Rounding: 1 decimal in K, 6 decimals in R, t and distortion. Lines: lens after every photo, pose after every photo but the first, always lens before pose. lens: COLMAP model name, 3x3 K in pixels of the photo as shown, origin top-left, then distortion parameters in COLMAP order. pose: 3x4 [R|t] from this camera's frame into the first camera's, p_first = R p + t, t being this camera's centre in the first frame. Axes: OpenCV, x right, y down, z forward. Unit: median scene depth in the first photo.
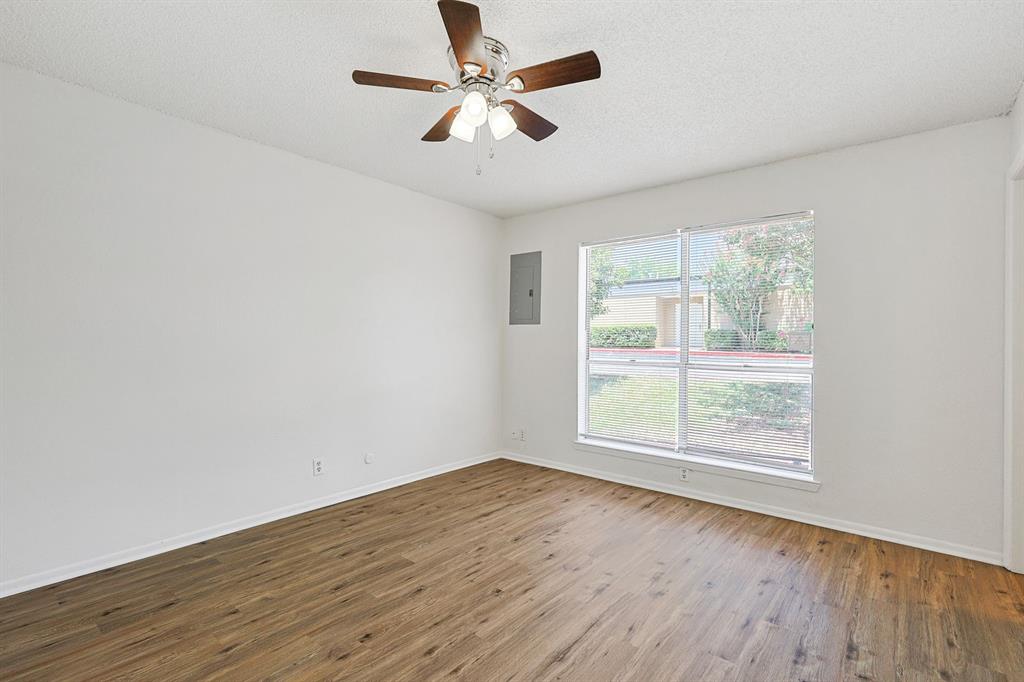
lens RADIAL K [[470.8, 0, 514.9], [0, 470.8, 340.1], [0, 0, 1]] dist [0.003207, 0.000370]
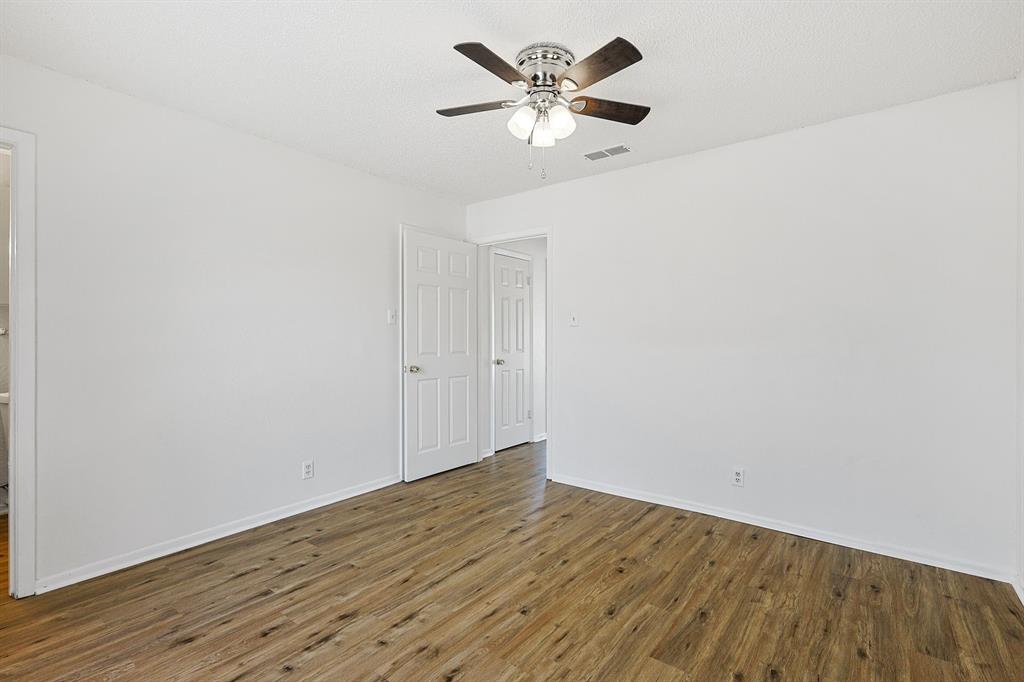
lens RADIAL K [[470.8, 0, 512.0], [0, 470.8, 338.9], [0, 0, 1]] dist [0.003207, 0.000370]
pose [[-0.999422, -0.008352, -0.032950, 0.021823], [-0.008226, 0.999958, -0.003958, 0.009116], [0.032982, -0.003685, -0.999449, 1.934740]]
